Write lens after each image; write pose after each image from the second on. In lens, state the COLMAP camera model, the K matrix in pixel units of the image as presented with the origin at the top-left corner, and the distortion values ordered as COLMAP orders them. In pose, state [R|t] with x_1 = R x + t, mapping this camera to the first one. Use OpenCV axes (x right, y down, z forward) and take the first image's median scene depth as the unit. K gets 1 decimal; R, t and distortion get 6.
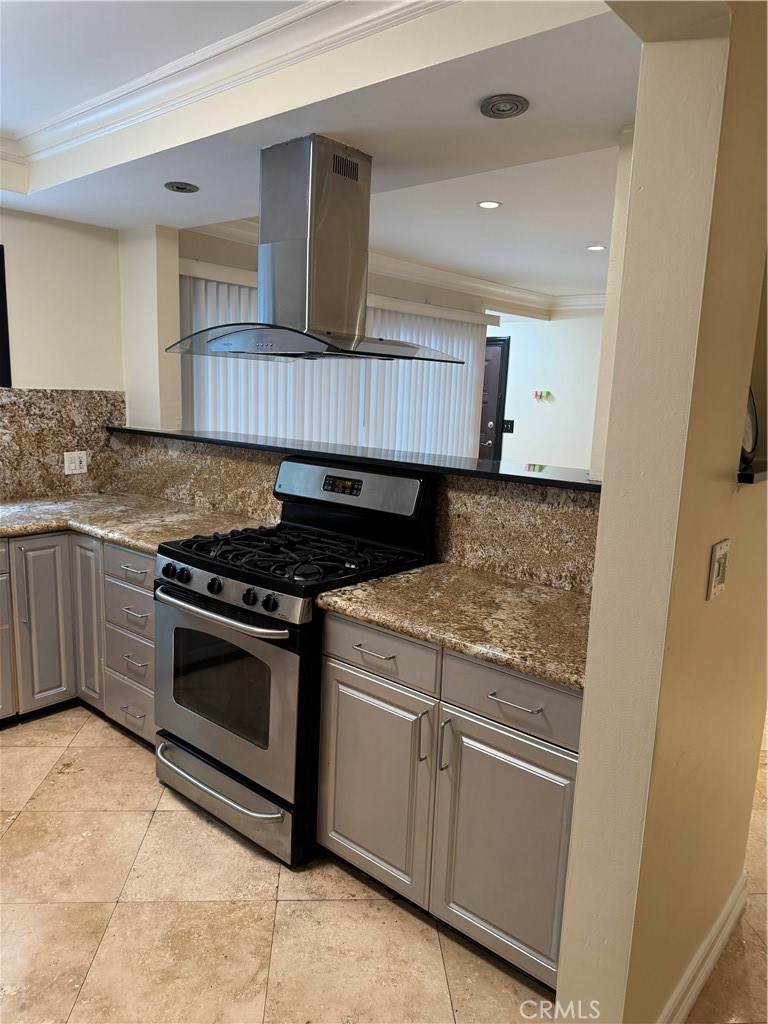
lens RADIAL K [[719.5, 0, 371.6], [0, 719.5, 517.7], [0, 0, 1]] dist [0.005443, -0.000655]
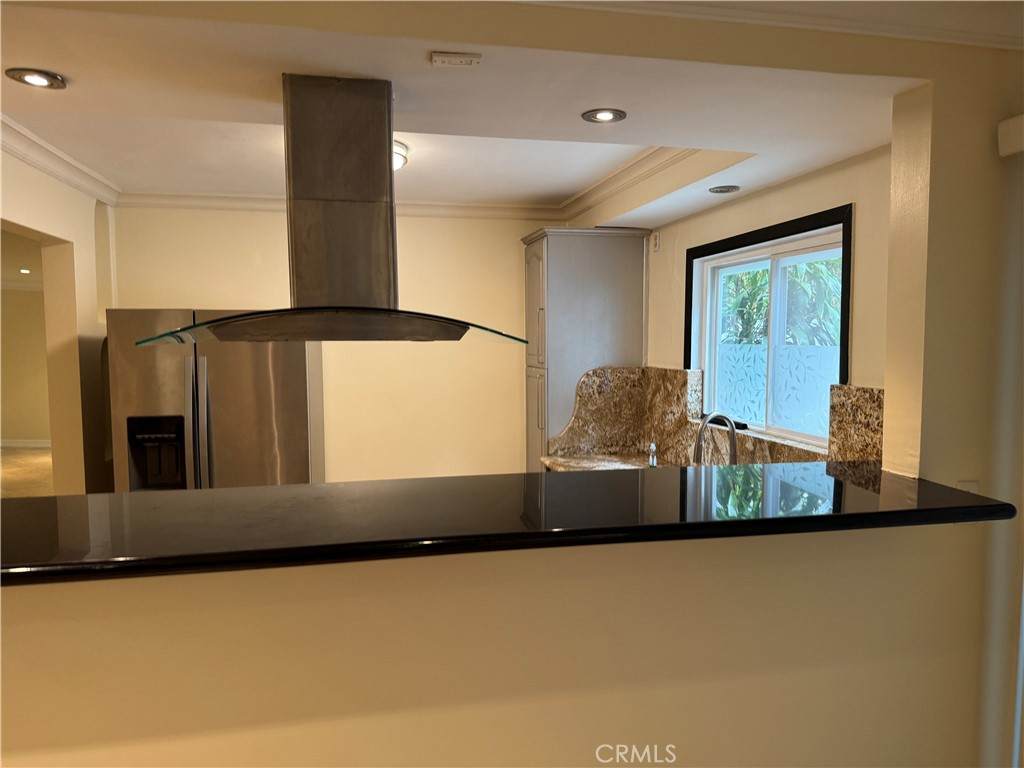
lens RADIAL K [[714.0, 0, 512.0], [0, 714.0, 384.0], [0, 0, 1]] dist [0.166716, -0.319265]
pose [[-0.603505, 0.016864, -0.797181, 0.317979], [-0.158029, 0.977414, 0.140313, -0.228262], [0.781542, 0.210658, -0.587210, 1.150848]]
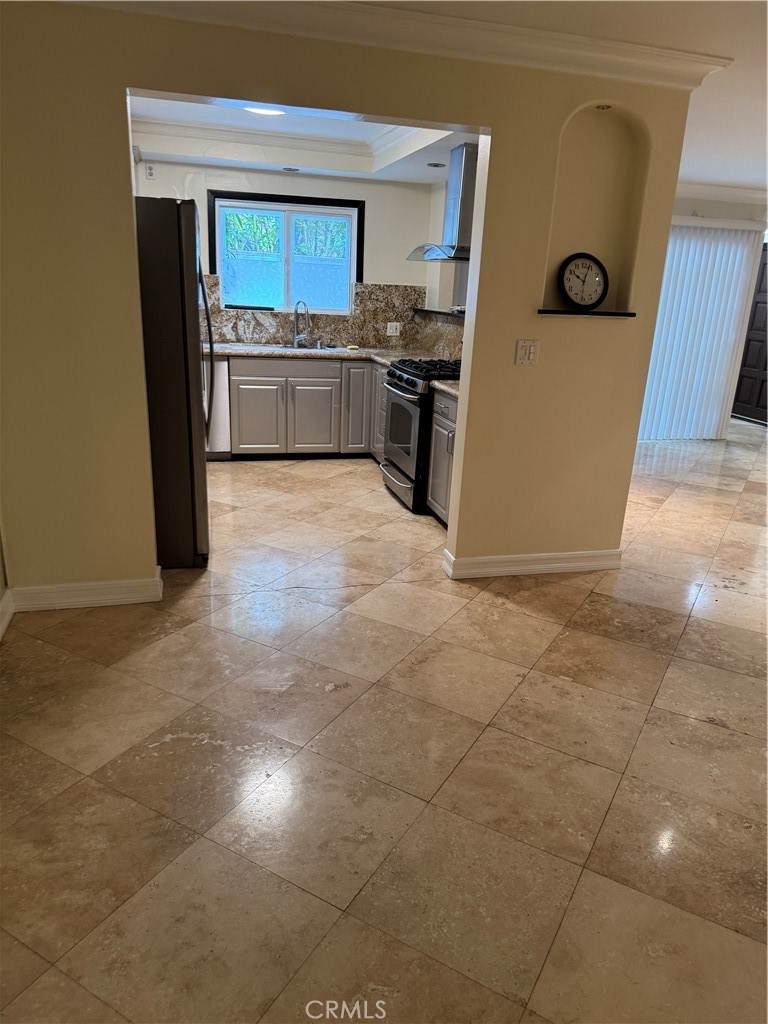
lens RADIAL K [[714.0, 0, 388.9], [0, 714.0, 515.9], [0, 0, 1]] dist [0.166716, -0.319265]
pose [[0.834336, 0.170364, -0.524271, 0.604971], [-0.111332, 0.983525, 0.142423, 0.128238], [0.539897, -0.060460, 0.839557, -0.528283]]
